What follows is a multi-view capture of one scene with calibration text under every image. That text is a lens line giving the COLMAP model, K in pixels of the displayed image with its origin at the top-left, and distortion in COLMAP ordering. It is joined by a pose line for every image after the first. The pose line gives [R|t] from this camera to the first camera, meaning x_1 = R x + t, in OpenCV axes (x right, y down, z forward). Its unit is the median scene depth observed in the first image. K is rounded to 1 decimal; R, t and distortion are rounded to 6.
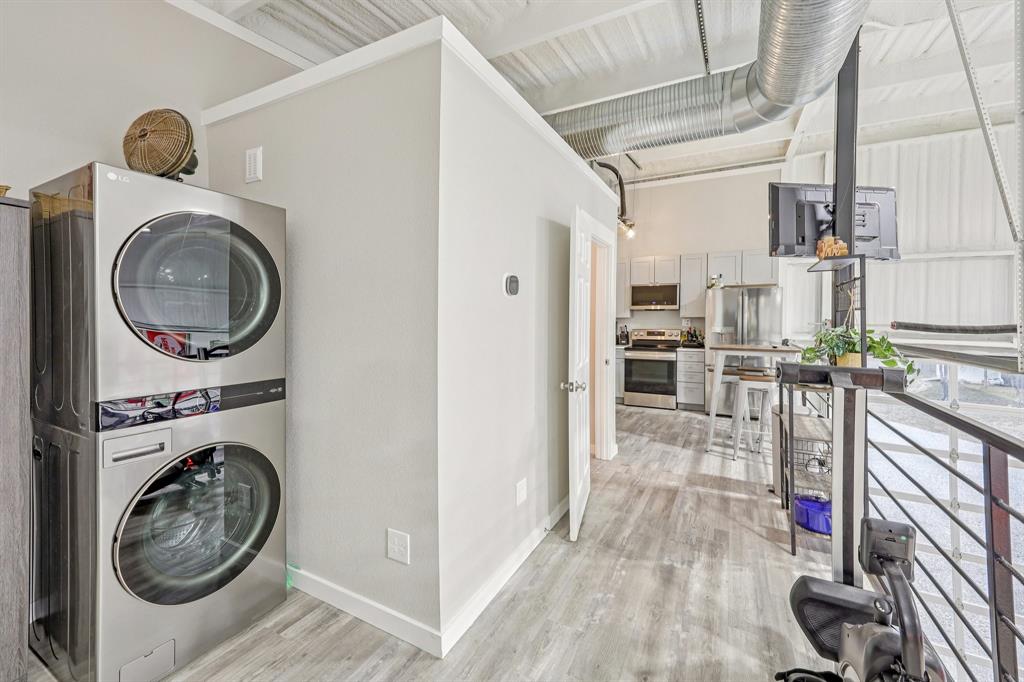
lens RADIAL K [[419.4, 0, 504.1], [0, 419.4, 325.1], [0, 0, 1]] dist [-0.006648, 0.001480]
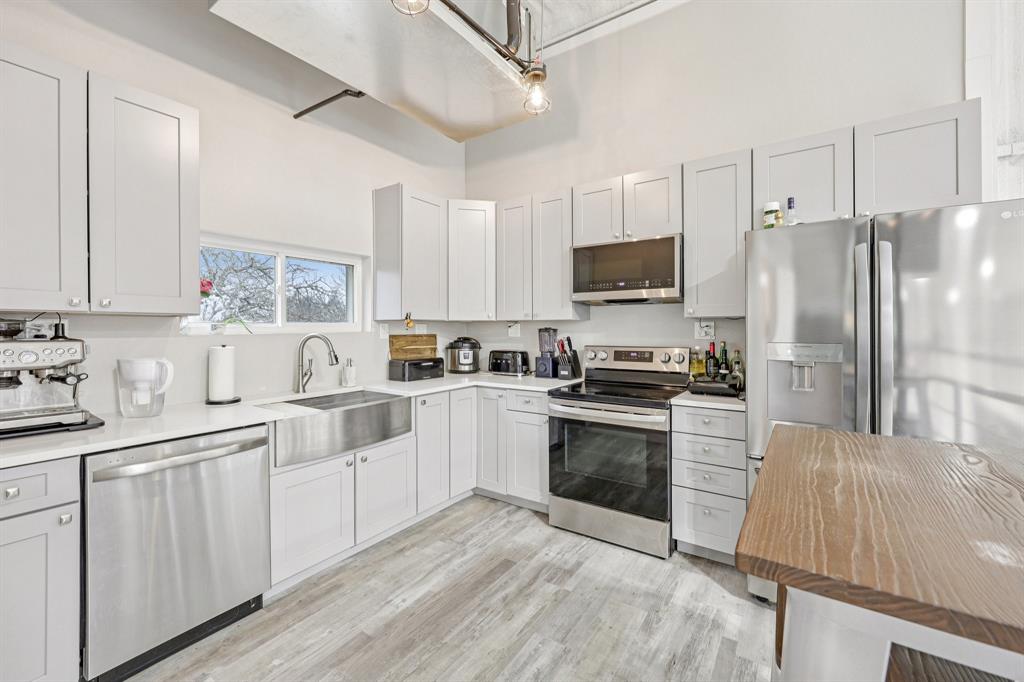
lens RADIAL K [[419.4, 0, 513.3], [0, 419.4, 330.7], [0, 0, 1]] dist [-0.006648, 0.001480]
pose [[0.995264, -0.007727, -0.096901, 0.303949], [0.006653, 0.999913, -0.011404, -0.002149], [0.096981, 0.010705, 0.995229, 0.600472]]
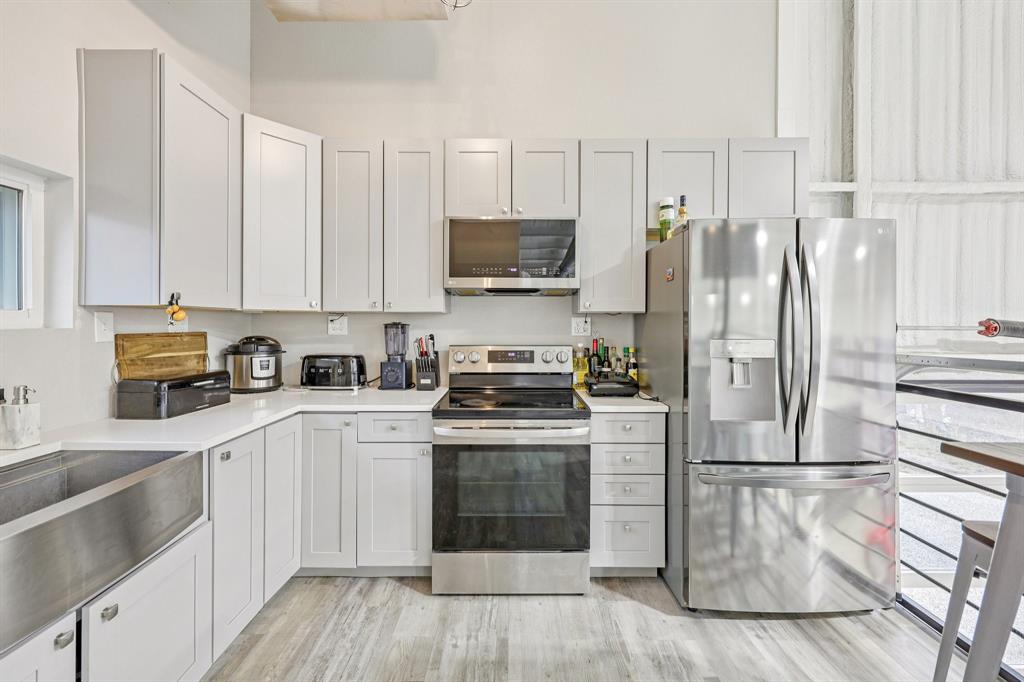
lens RADIAL K [[419.4, 0, 508.9], [0, 419.4, 325.8], [0, 0, 1]] dist [-0.006648, 0.001480]
pose [[0.878552, -0.006302, 0.477604, 0.199265], [0.010581, 0.999924, -0.006270, -0.004855], [-0.477529, 0.010563, 0.878553, 0.733016]]
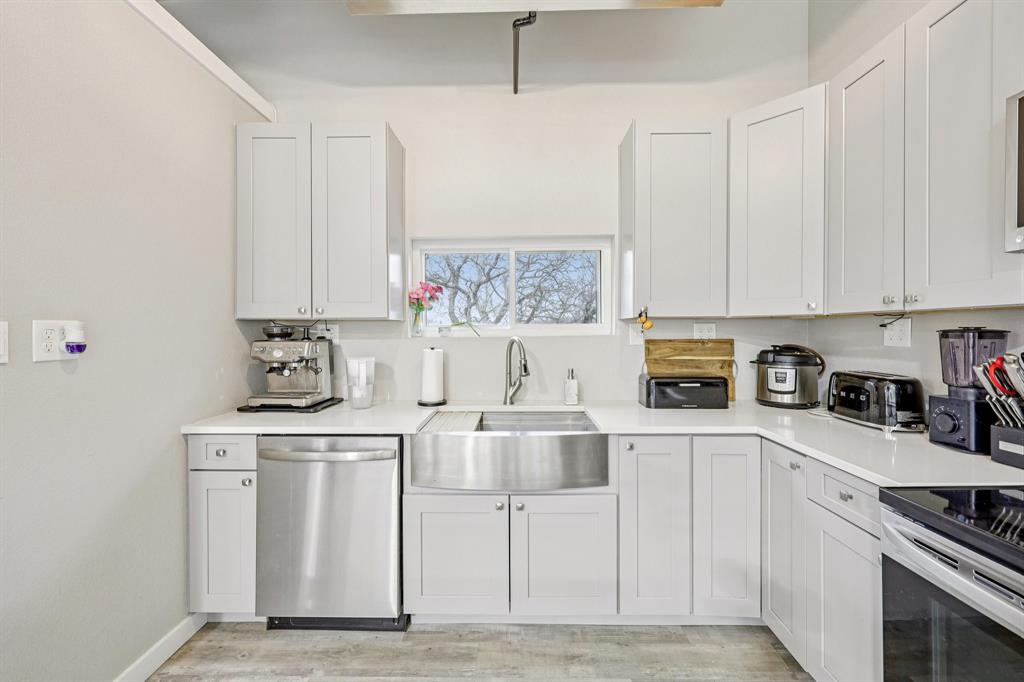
lens RADIAL K [[419.4, 0, 521.1], [0, 419.4, 336.6], [0, 0, 1]] dist [-0.006648, 0.001480]
pose [[0.463794, 0.001761, -0.885941, 0.379487], [-0.005730, 0.999983, -0.001012, -0.005290], [0.885925, 0.005546, 0.463796, 0.827890]]
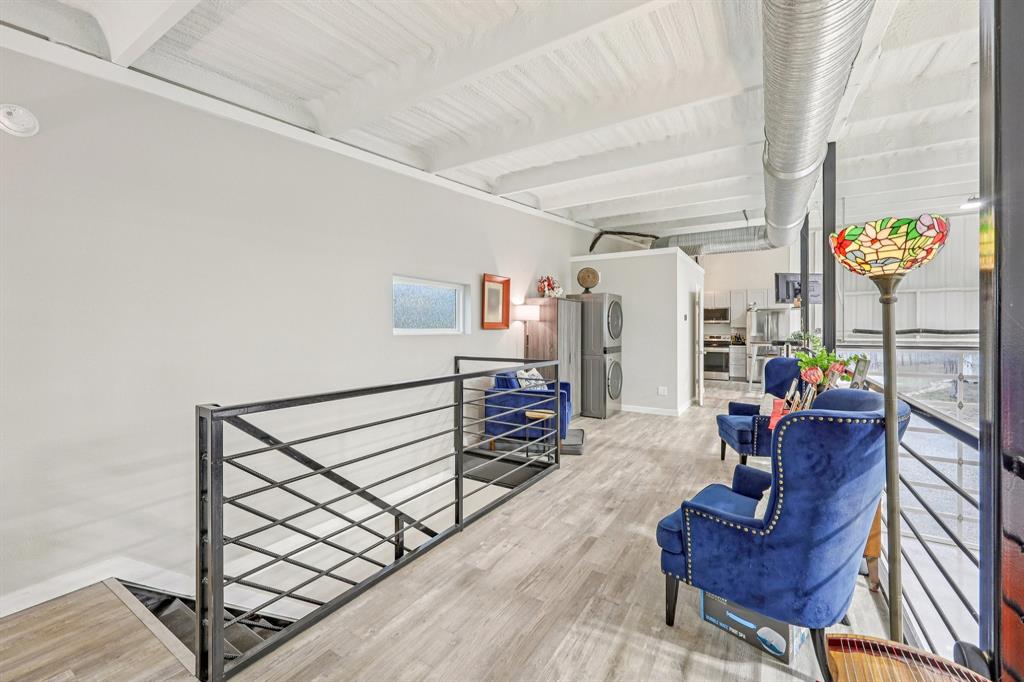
lens RADIAL K [[419.4, 0, 498.0], [0, 419.4, 330.6], [0, 0, 1]] dist [-0.006648, 0.001480]
pose [[0.996807, -0.000864, -0.079845, -0.395944], [0.000000, 0.999941, -0.010819, 0.013063], [0.079850, 0.010784, 0.996749, -0.789300]]
